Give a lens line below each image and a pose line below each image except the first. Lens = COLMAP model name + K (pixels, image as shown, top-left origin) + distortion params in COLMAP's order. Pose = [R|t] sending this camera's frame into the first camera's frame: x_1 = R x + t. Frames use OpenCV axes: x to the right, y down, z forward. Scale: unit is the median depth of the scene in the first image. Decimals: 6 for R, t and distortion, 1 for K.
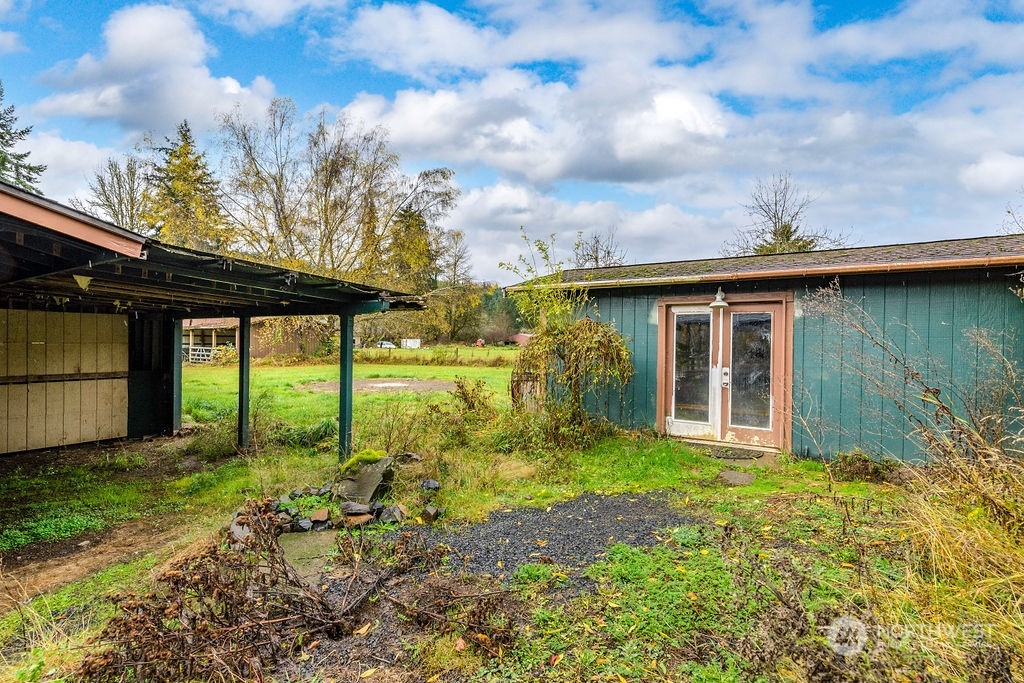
lens RADIAL K [[444.4, 0, 508.4], [0, 444.4, 347.9], [0, 0, 1]] dist [0.000924, -0.000243]
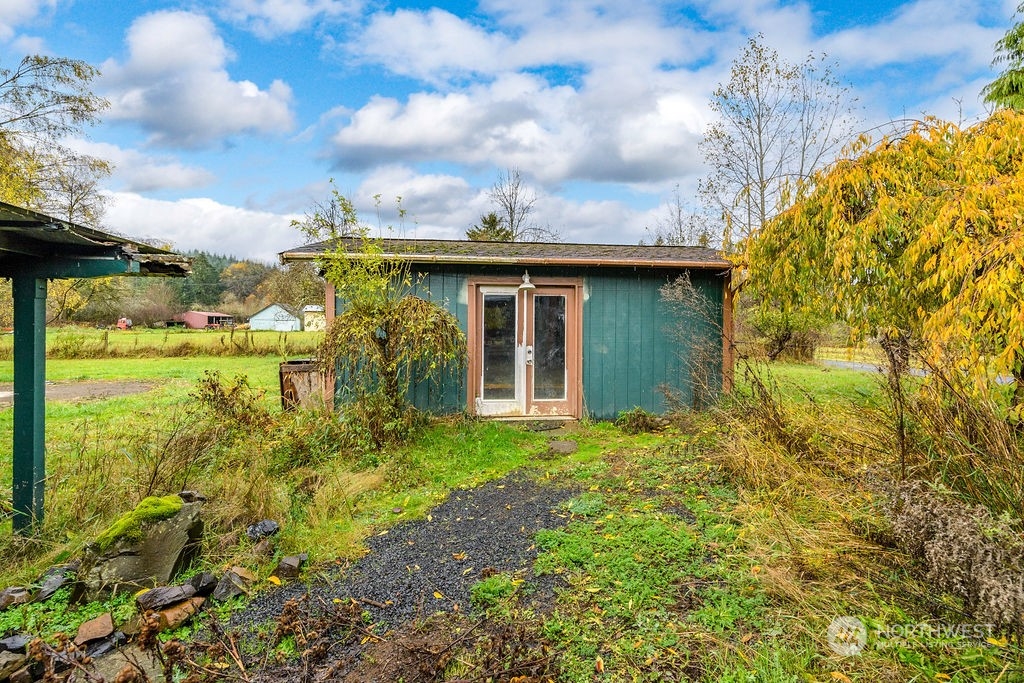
lens RADIAL K [[478.3, 0, 512.0], [0, 478.3, 331.4], [0, 0, 1]] dist [0.000266, 0.000058]
pose [[0.788621, -0.016971, 0.614645, -0.254245], [0.012484, 0.999855, 0.011590, -0.004891], [-0.614753, -0.001466, 0.788719, 0.126998]]
